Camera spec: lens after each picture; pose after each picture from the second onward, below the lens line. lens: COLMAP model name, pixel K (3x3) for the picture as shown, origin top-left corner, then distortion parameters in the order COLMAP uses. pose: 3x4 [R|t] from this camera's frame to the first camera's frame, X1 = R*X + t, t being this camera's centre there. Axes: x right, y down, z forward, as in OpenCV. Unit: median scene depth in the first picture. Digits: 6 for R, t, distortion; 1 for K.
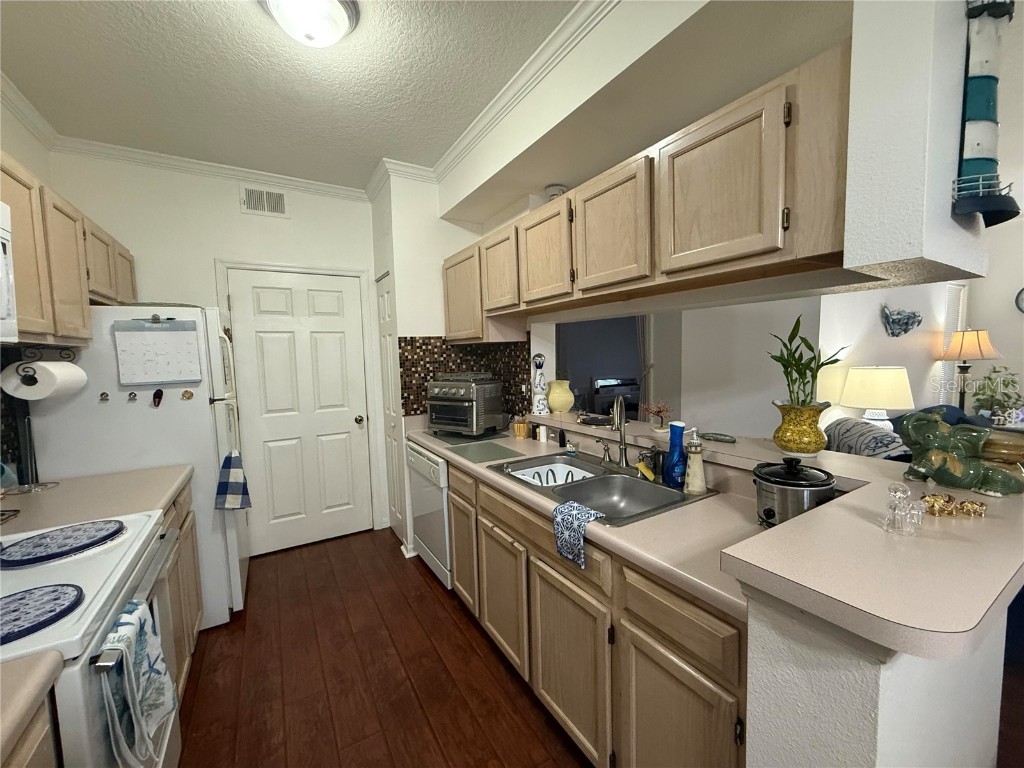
lens RADIAL K [[405.6, 0, 511.5], [0, 405.6, 382.3], [0, 0, 1]] dist [-0.002032, -0.000062]
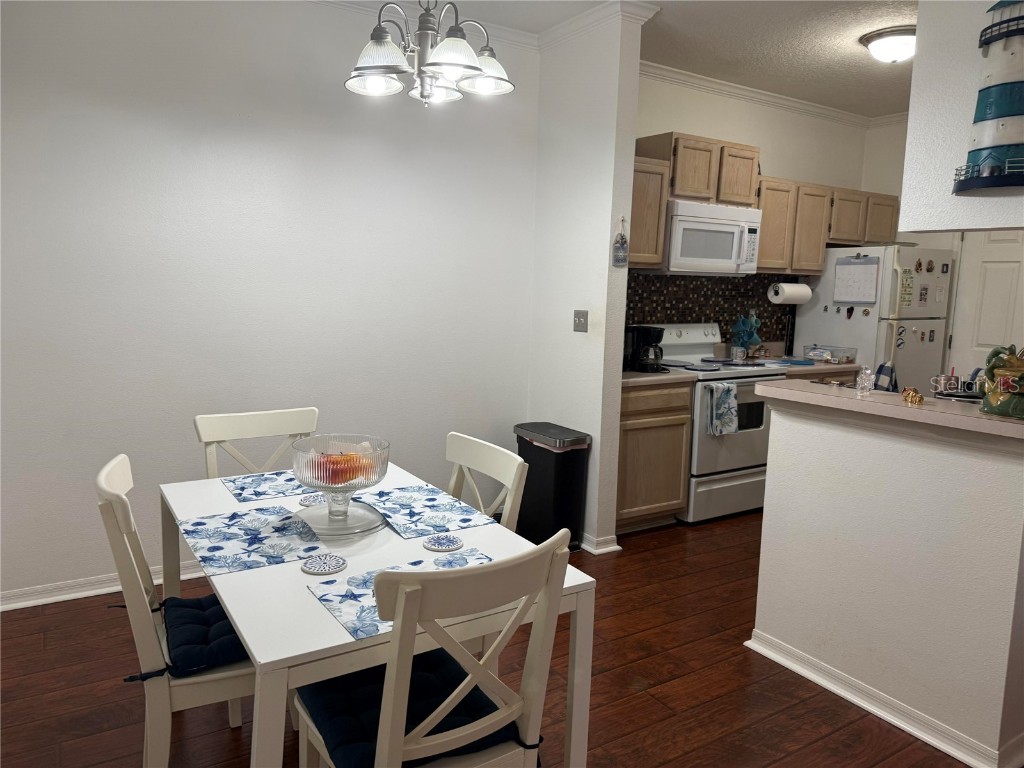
lens RADIAL K [[741.1, 0, 515.7], [0, 741.1, 381.8], [0, 0, 1]] dist [0.035724, -0.007981]
pose [[0.031032, 0.160981, -0.986469, 1.705014], [-0.103900, 0.982118, 0.157003, -0.011906], [0.994104, 0.097622, 0.047203, -0.255398]]
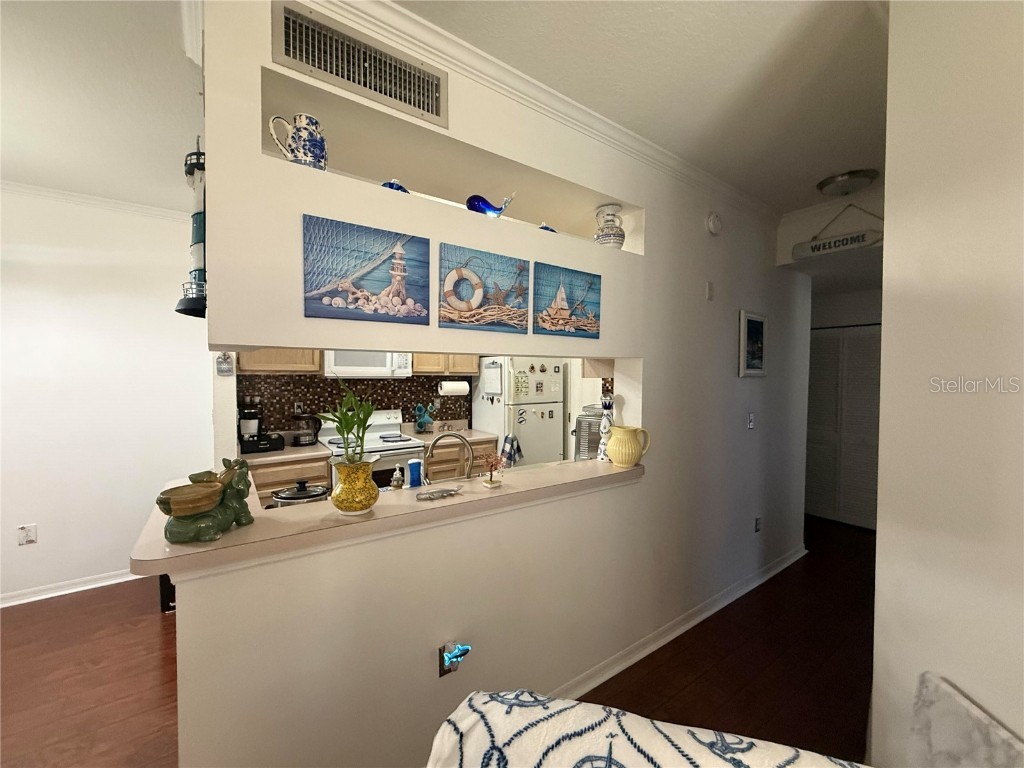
lens RADIAL K [[405.6, 0, 505.3], [0, 405.6, 388.5], [0, 0, 1]] dist [-0.002032, -0.000062]
pose [[0.062190, 0.064086, -0.996005, 1.220156], [-0.082979, 0.994813, 0.058828, -0.151937], [0.994609, 0.078989, 0.067186, 0.934012]]
